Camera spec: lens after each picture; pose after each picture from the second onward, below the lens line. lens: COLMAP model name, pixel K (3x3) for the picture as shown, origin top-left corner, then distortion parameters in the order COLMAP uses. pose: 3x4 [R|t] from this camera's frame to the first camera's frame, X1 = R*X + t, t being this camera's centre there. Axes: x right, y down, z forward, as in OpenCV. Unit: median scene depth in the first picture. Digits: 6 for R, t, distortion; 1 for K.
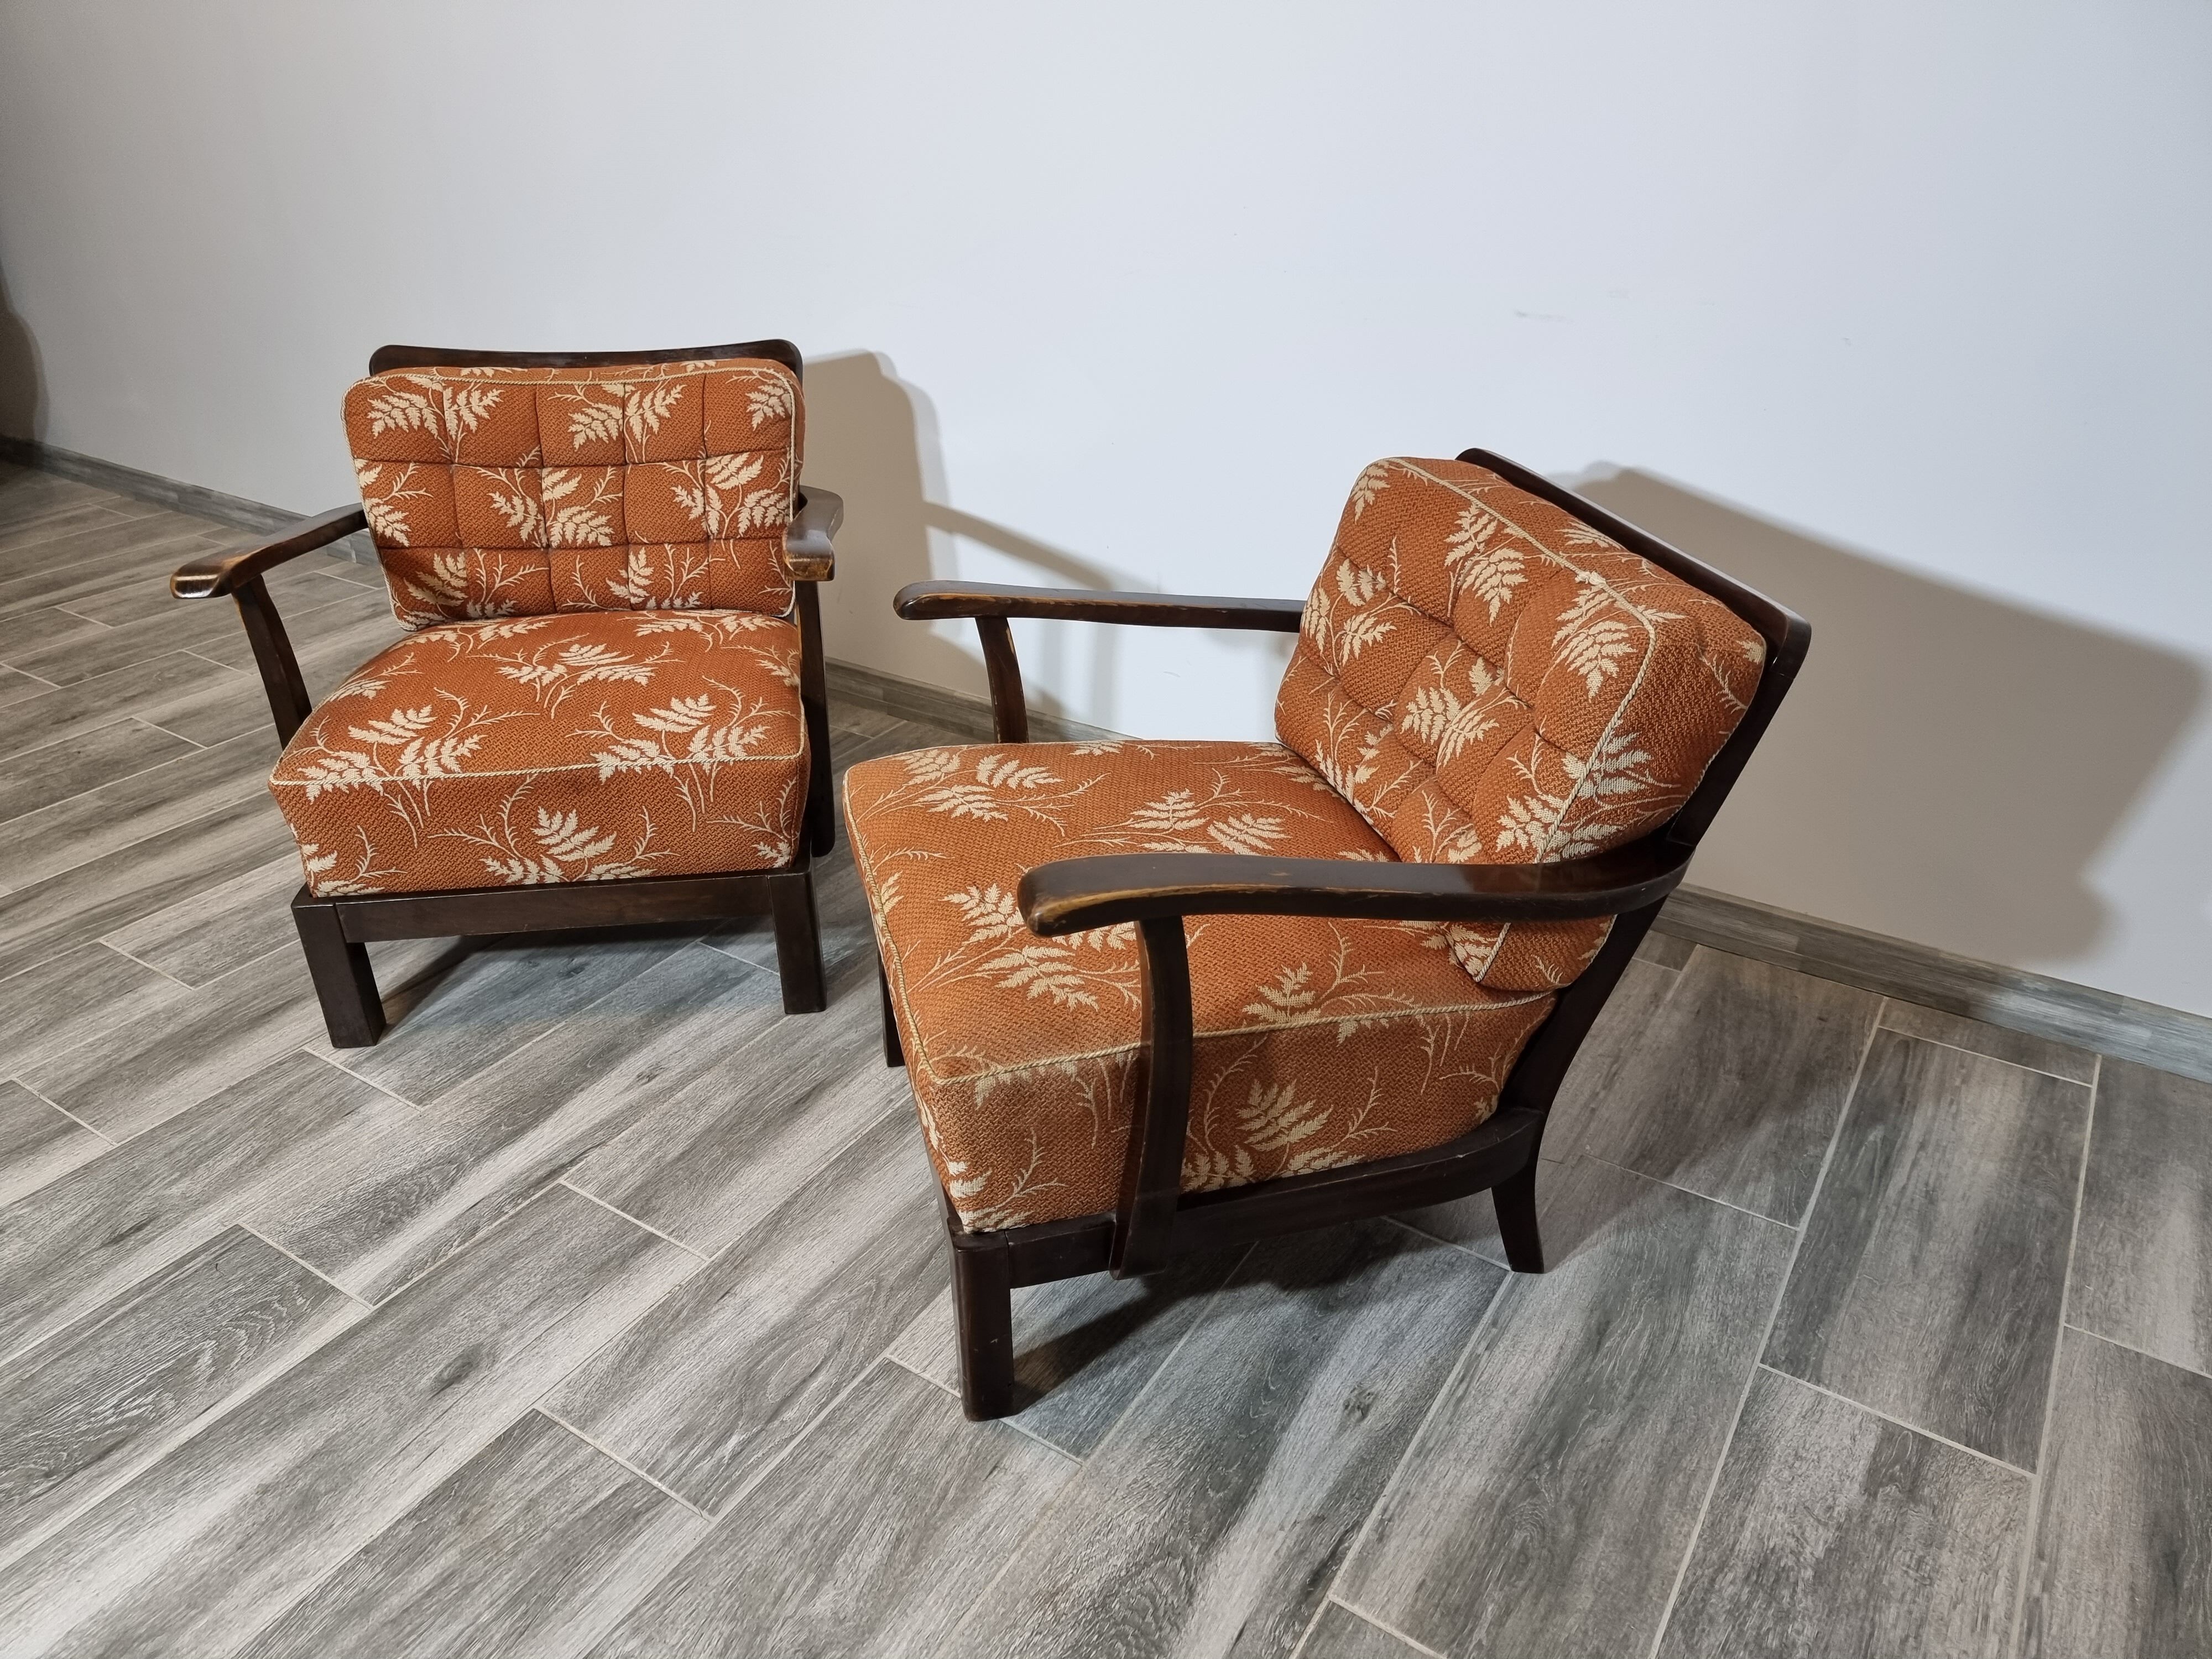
lens RADIAL K [[1548.8, 0, 1093.6], [0, 1548.8, 840.9], [0, 0, 1]] dist [0.074955, -0.067507]
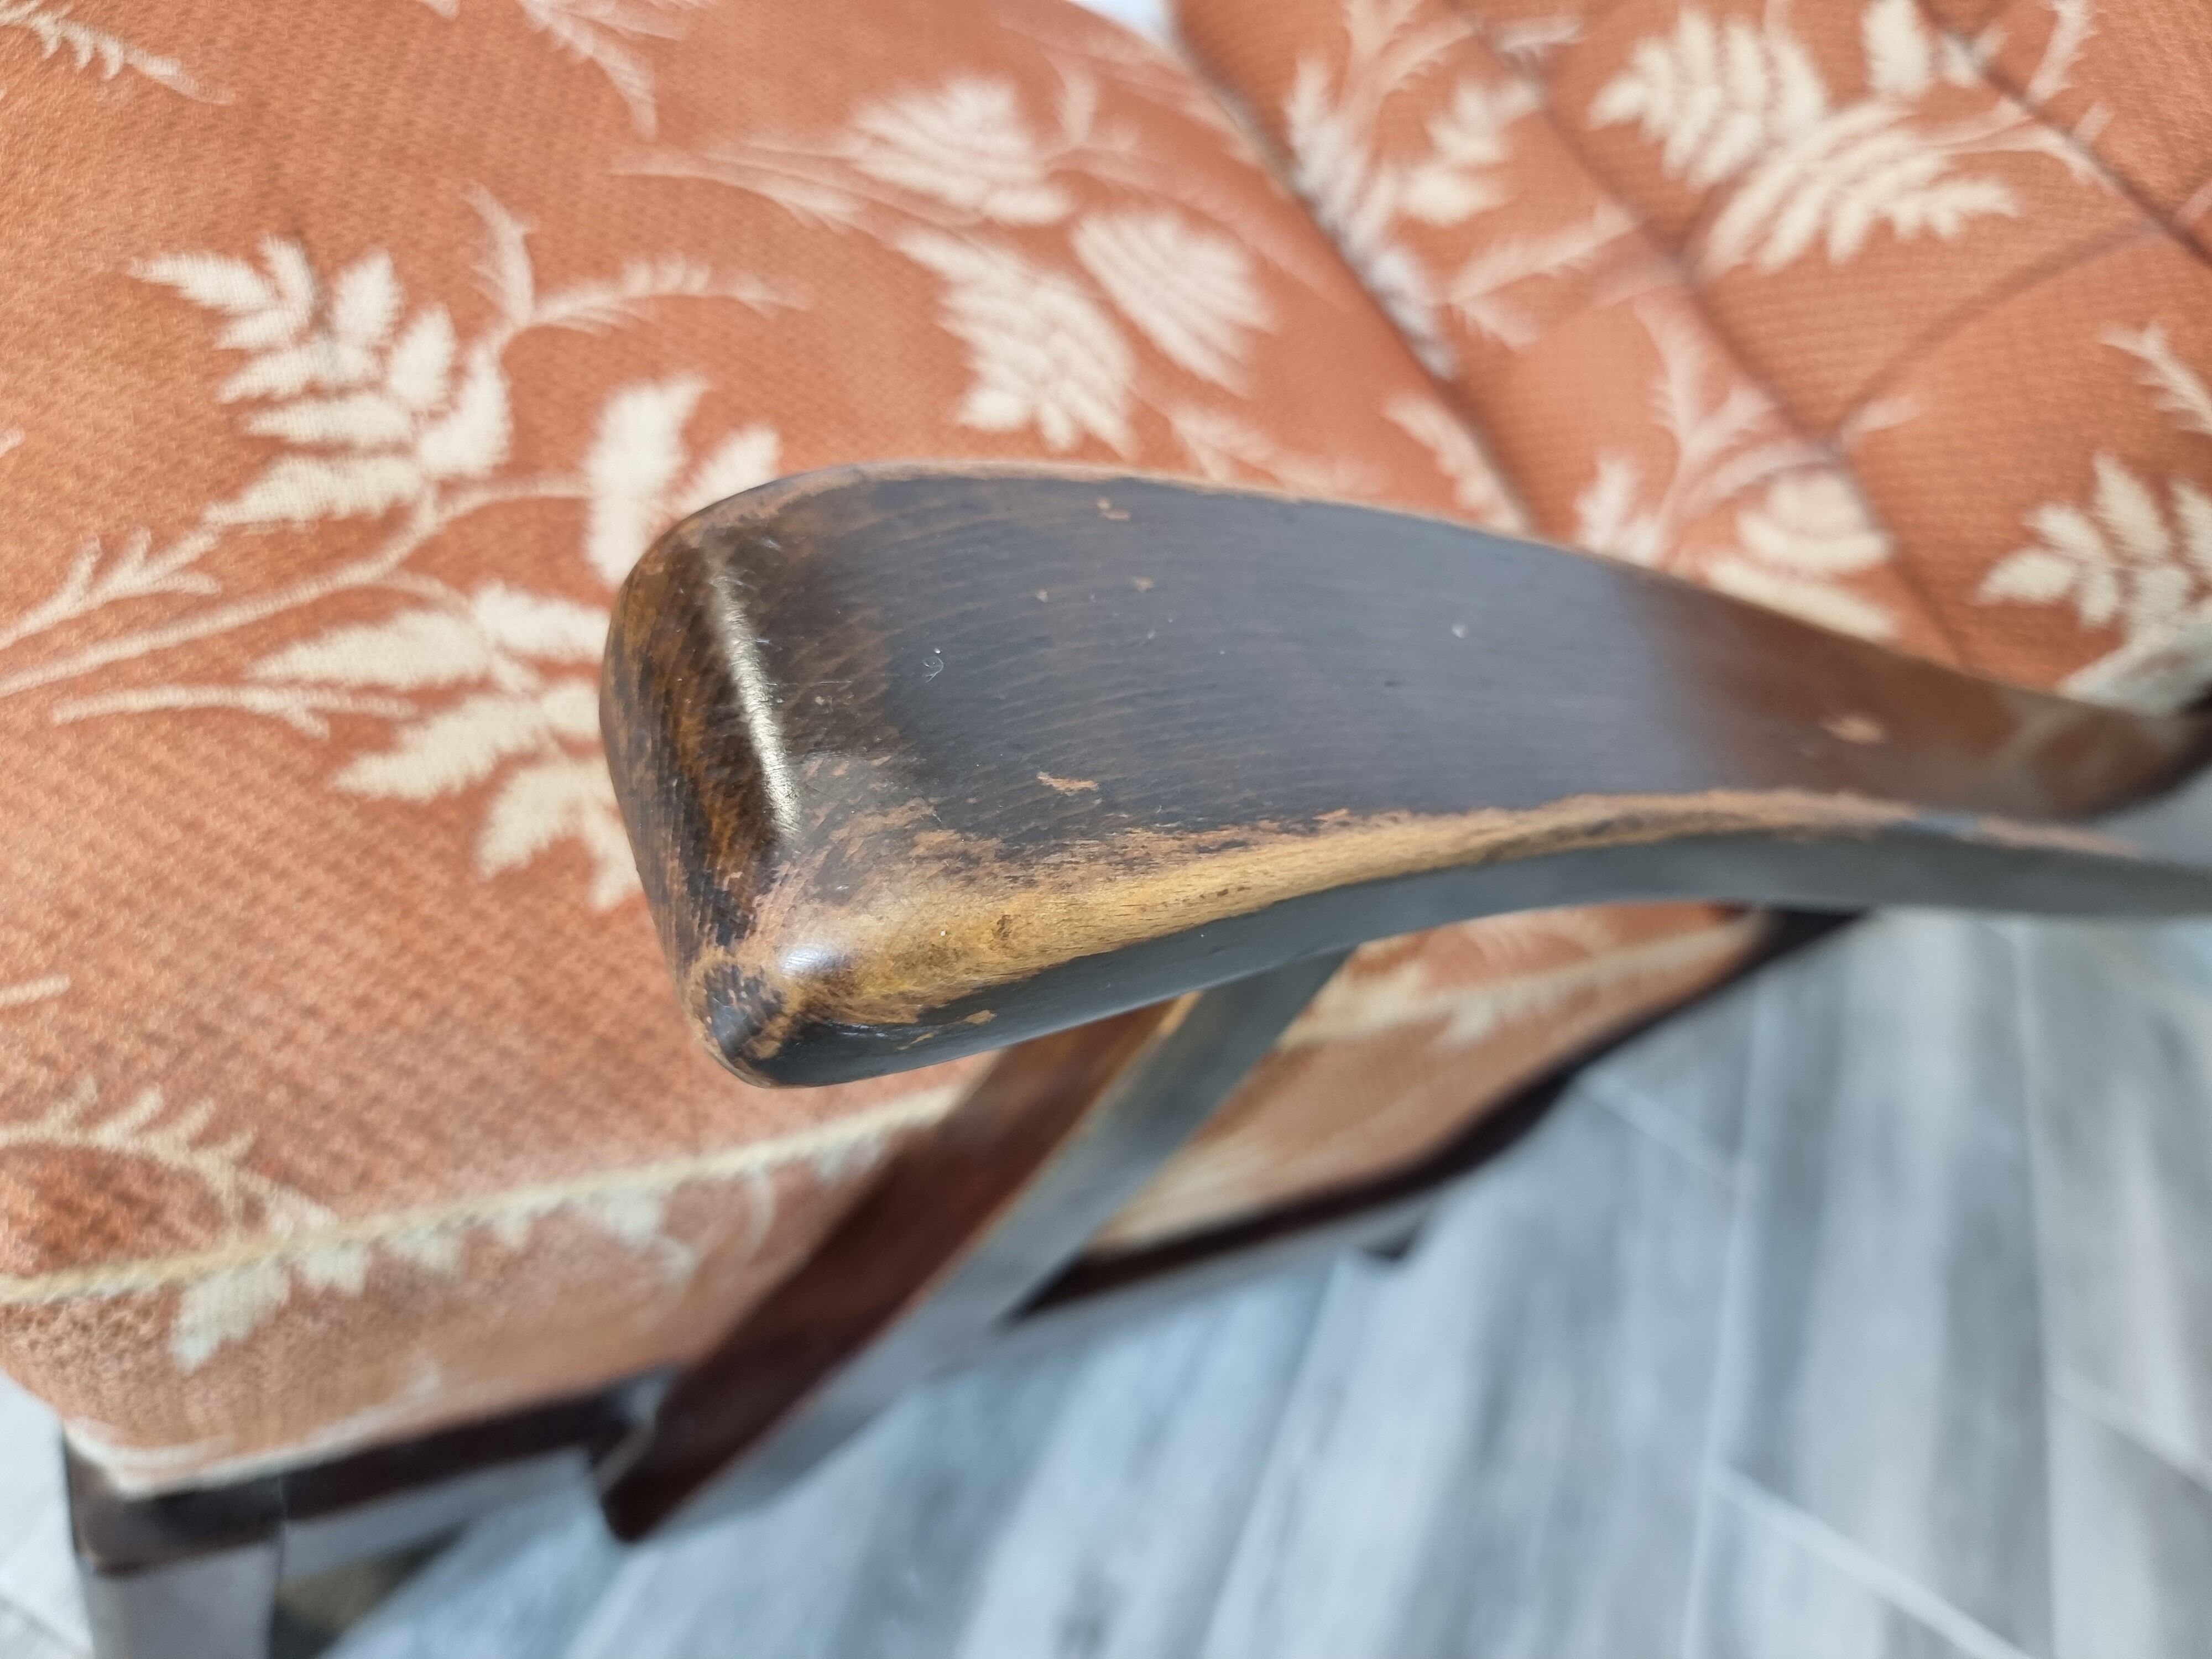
lens RADIAL K [[1656.6, 0, 1122.0], [0, 1656.6, 833.6], [0, 0, 1]] dist [-0.014761, -0.004463]
pose [[0.899945, 0.133491, 0.415065, -0.051311], [-0.281276, 0.905140, 0.318757, -0.008014], [-0.333141, -0.403611, 0.852124, 0.651681]]
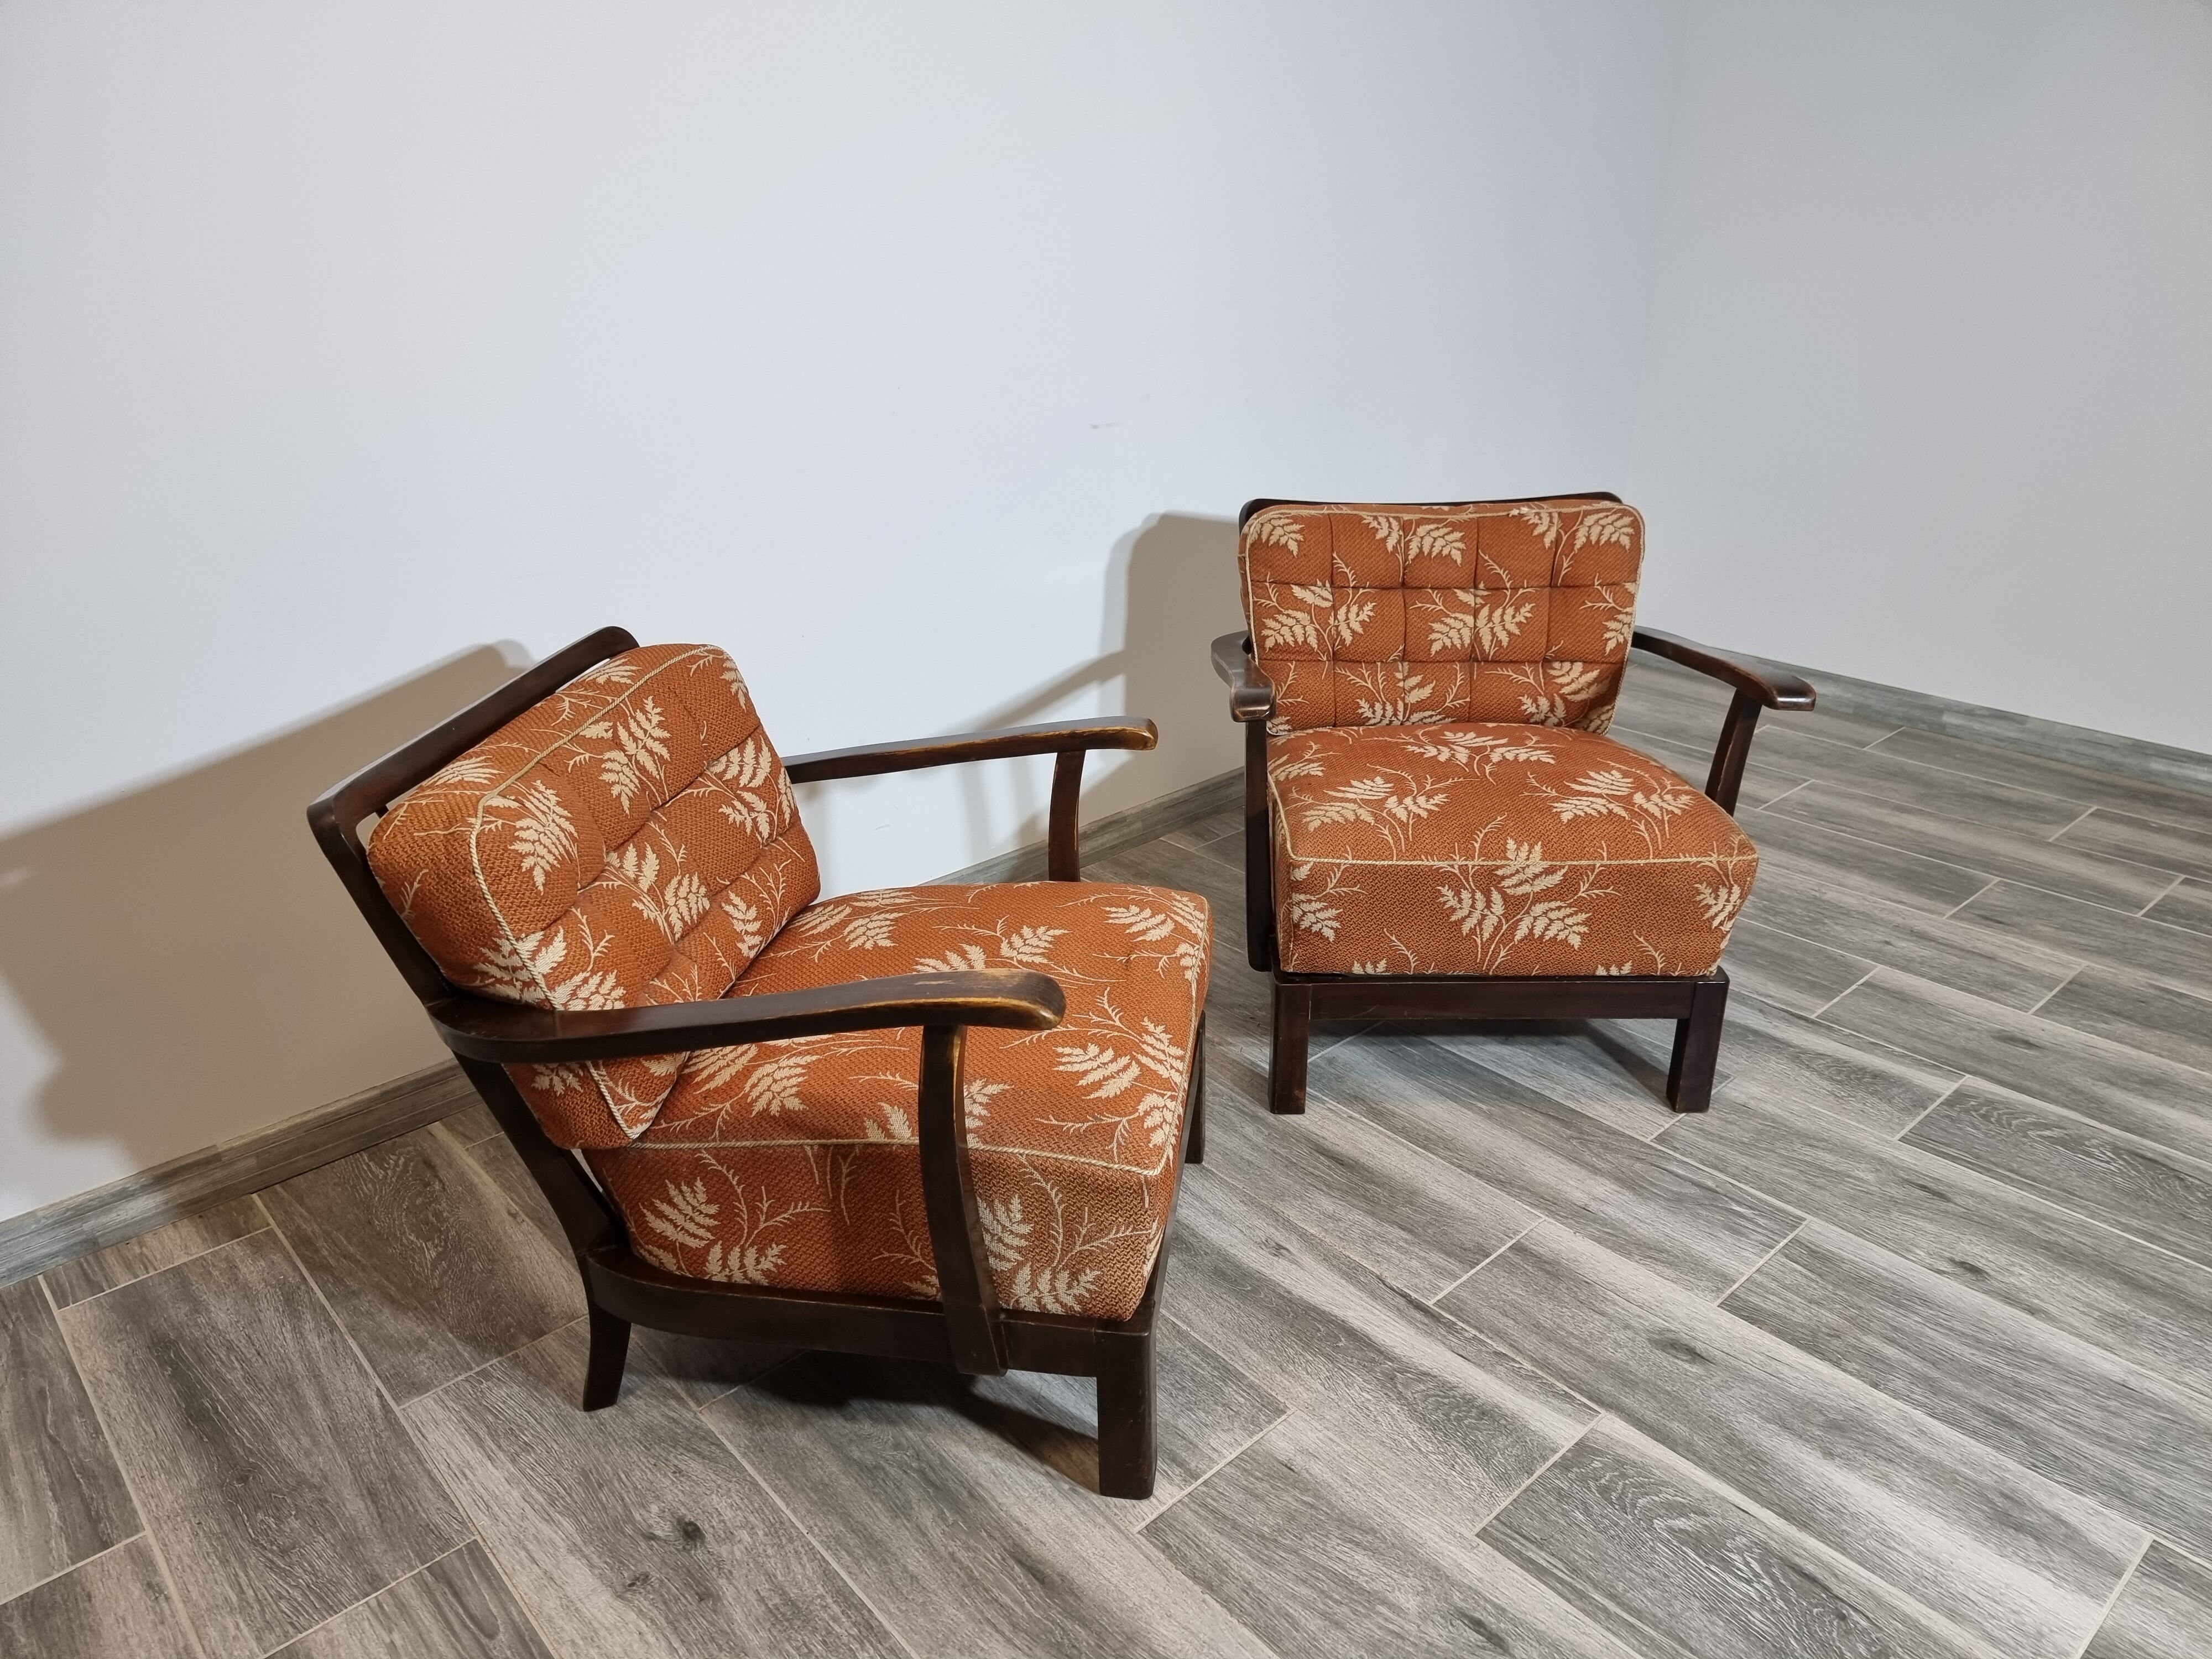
lens RADIAL K [[1548.8, 0, 1111.7], [0, 1548.8, 850.9], [0, 0, 1]] dist [0.074955, -0.067507]
pose [[0.251995, -0.395571, 0.883189, -1.372162], [0.476704, 0.844971, 0.242440, -0.448634], [-0.842171, 0.359926, 0.401499, 0.751073]]
